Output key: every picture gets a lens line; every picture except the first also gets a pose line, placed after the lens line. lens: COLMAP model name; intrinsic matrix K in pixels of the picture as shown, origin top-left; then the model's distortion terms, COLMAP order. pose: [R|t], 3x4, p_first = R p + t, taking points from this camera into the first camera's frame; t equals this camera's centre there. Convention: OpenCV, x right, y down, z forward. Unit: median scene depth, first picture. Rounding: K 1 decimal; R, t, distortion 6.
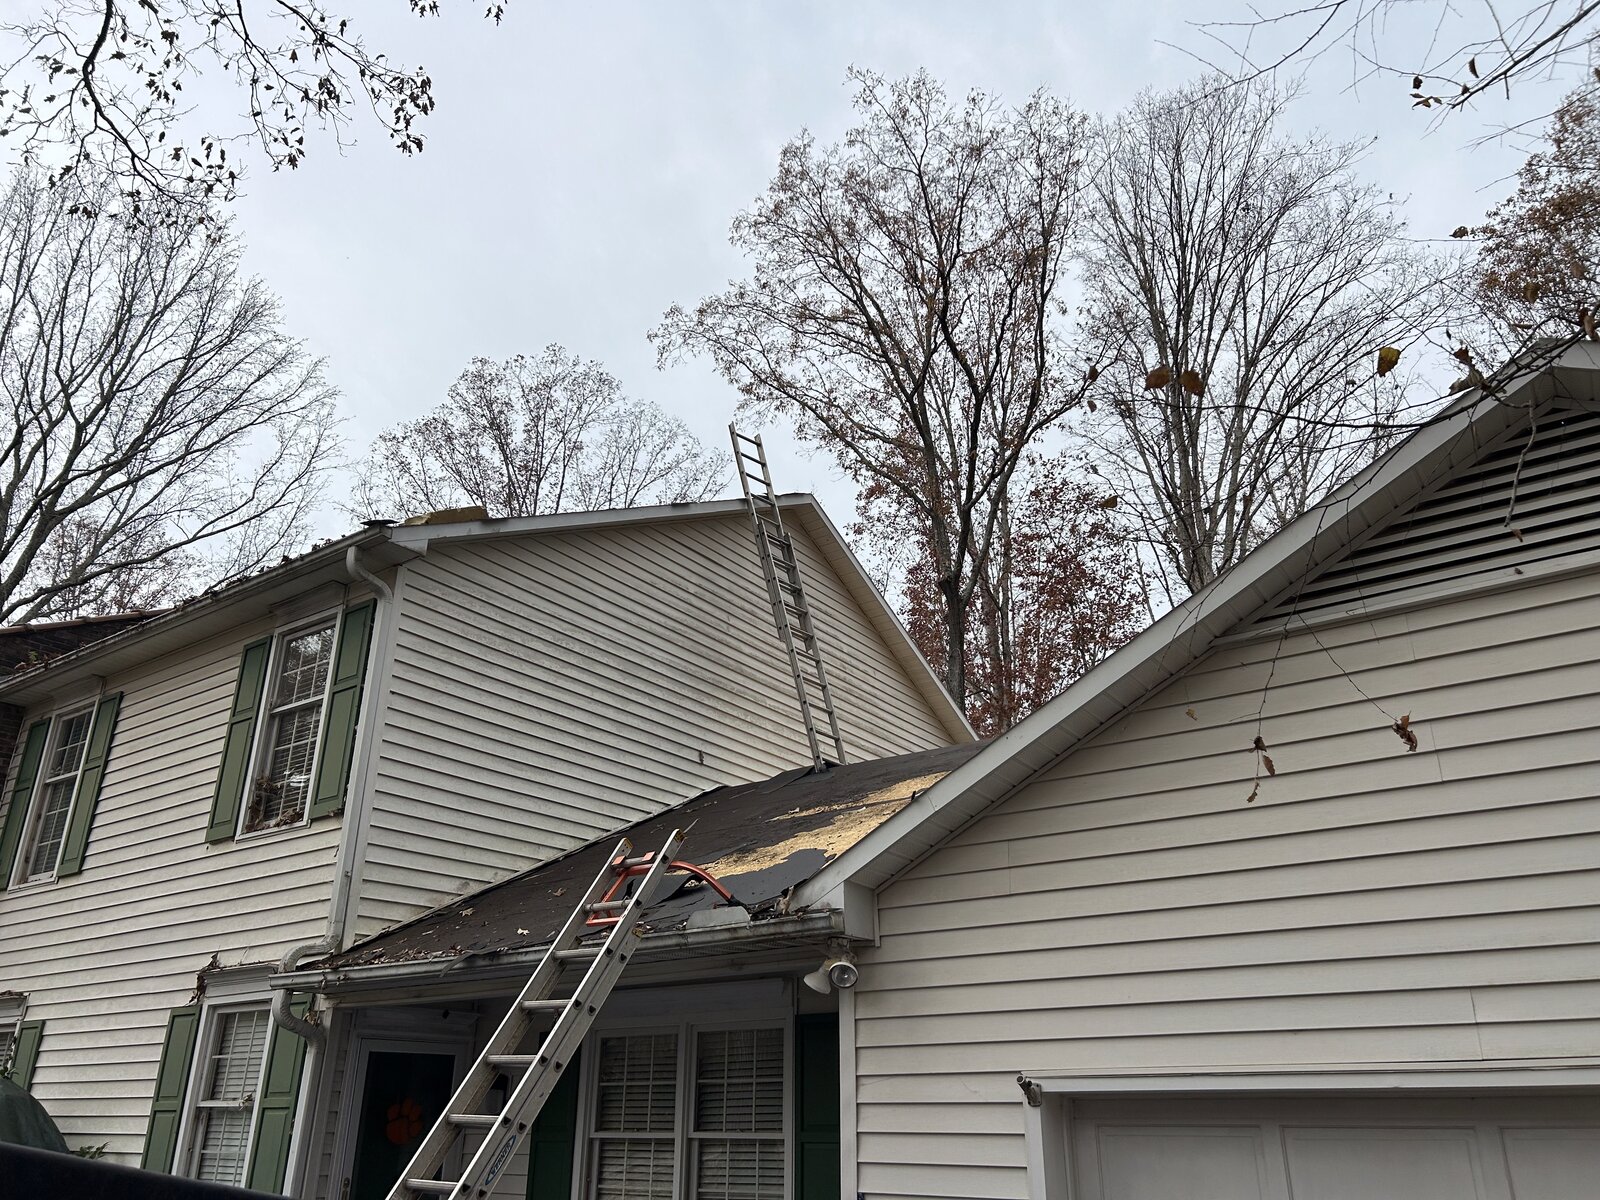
lens RADIAL K [[1210.6, 0, 800.0], [0, 1210.6, 600.0], [0, 0, 1]] dist [0.082685, -0.072025]
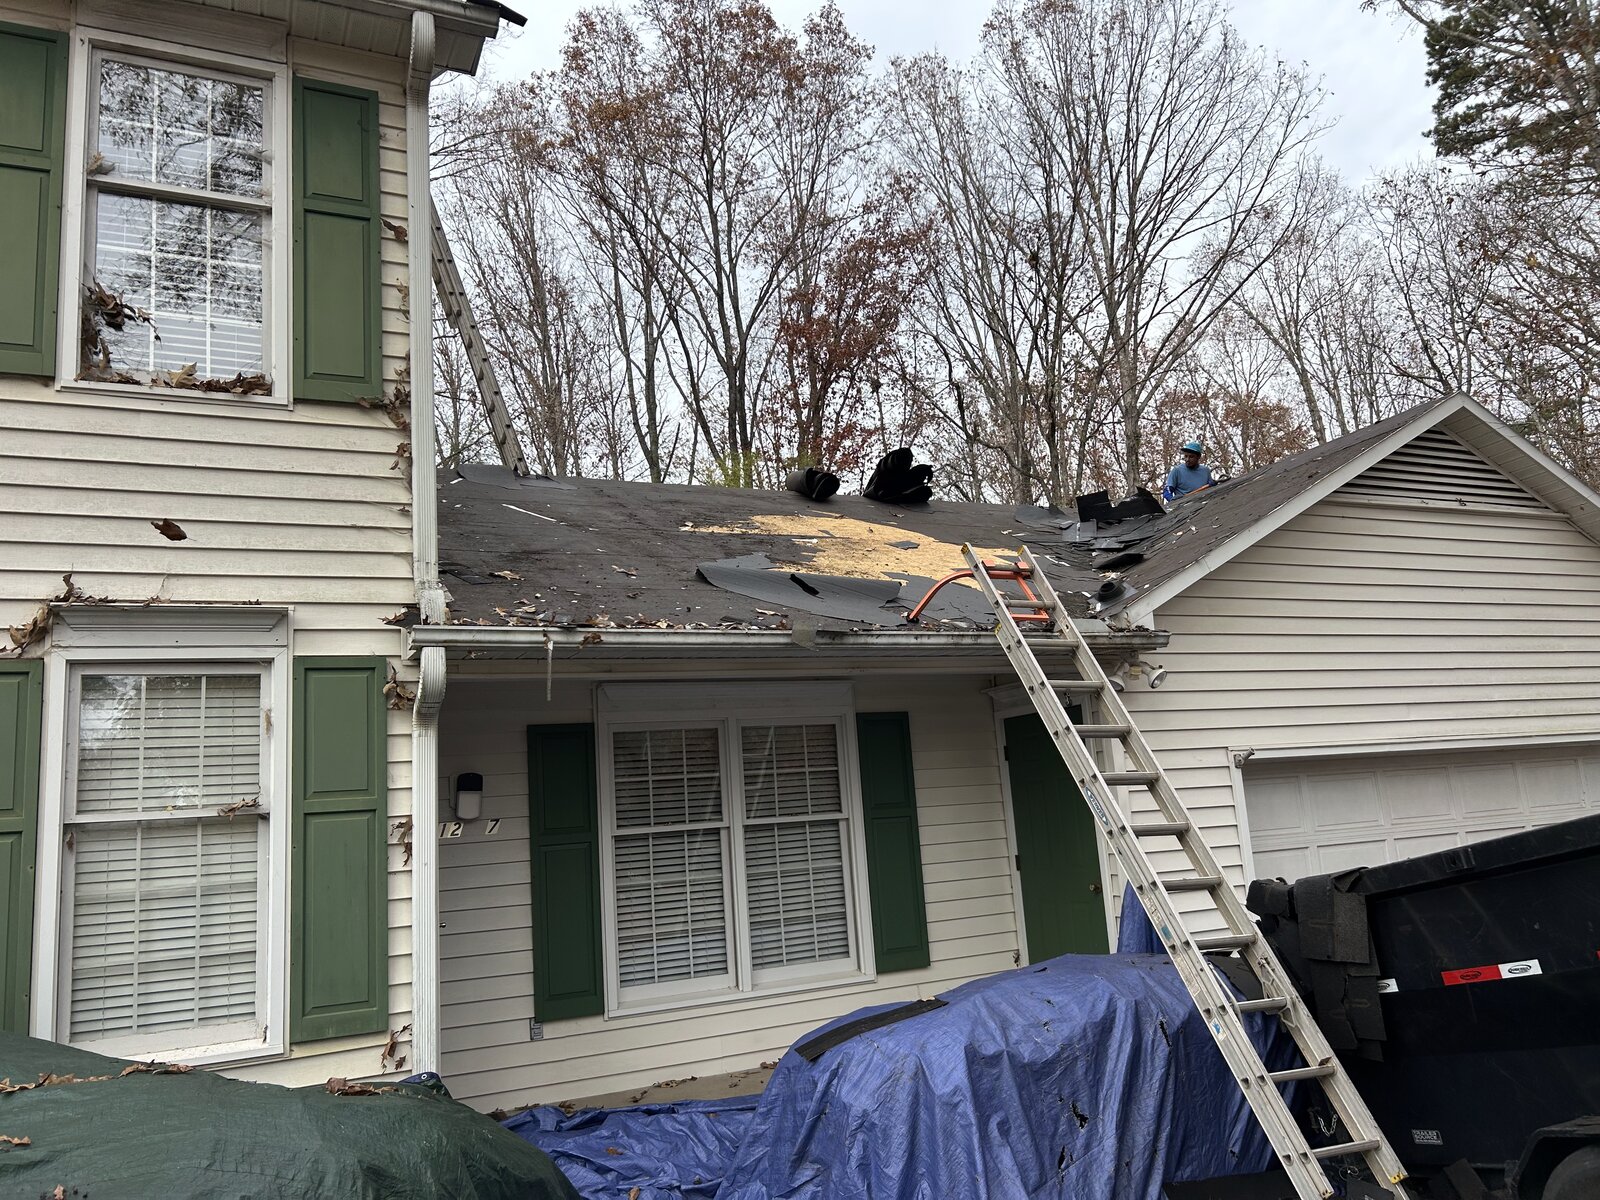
lens RADIAL K [[1208.7, 0, 799.8], [0, 1208.7, 605.9], [0, 0, 1]] dist [0.075856, -0.058224]
pose [[0.488481, 0.120166, 0.864261, -0.888301], [-0.278323, 0.960192, 0.023805, 0.212060], [-0.826996, -0.252172, 0.502480, 0.468134]]
